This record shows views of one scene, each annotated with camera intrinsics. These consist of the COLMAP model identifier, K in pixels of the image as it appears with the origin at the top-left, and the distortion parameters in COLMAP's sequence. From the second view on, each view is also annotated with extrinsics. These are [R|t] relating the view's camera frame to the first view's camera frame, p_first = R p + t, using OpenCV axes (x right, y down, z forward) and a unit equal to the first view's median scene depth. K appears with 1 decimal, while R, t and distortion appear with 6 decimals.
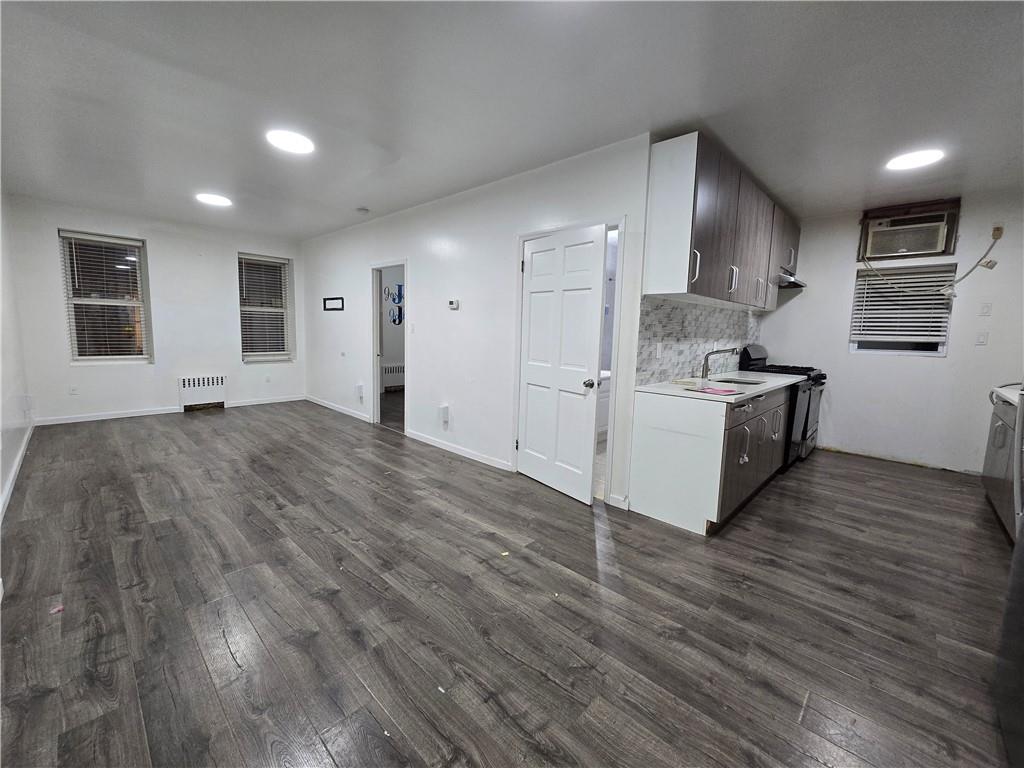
lens RADIAL K [[417.7, 0, 508.3], [0, 417.7, 376.4], [0, 0, 1]] dist [-0.008516, 0.001679]
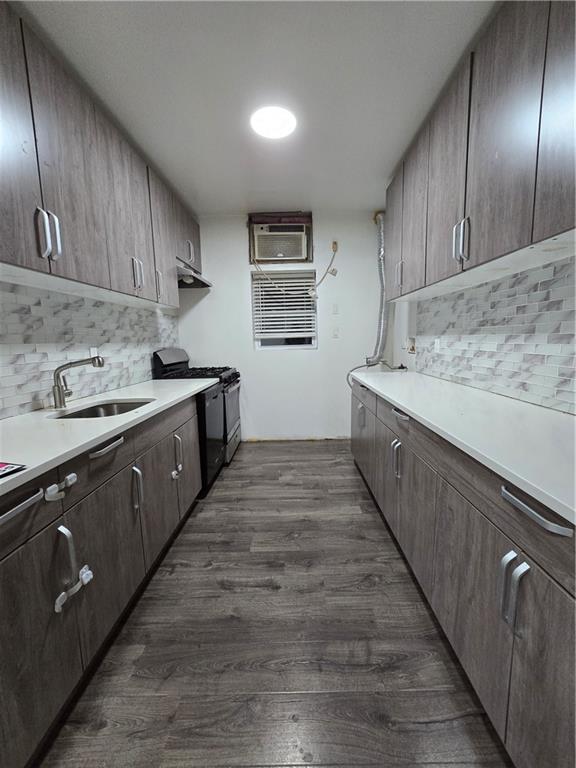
lens RADIAL K [[313.3, 0, 292.8], [0, 313.3, 382.8], [0, 0, 1]] dist [-0.008516, 0.001679]
pose [[0.723641, -0.135779, 0.676689, 0.365293], [0.116371, 0.990424, 0.074285, -0.024049], [-0.680296, 0.024991, 0.732512, 0.376002]]
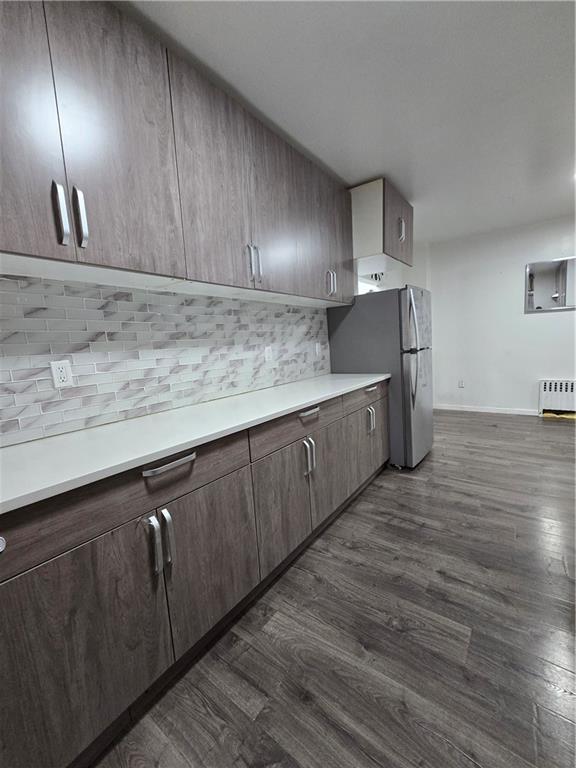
lens RADIAL K [[313.3, 0, 295.0], [0, 313.3, 382.0], [0, 0, 1]] dist [-0.008516, 0.001679]
pose [[-0.990079, 0.050374, -0.131170, 0.801414], [0.019383, 0.973566, 0.227580, -0.078118], [0.139166, 0.222780, -0.964884, 0.981454]]
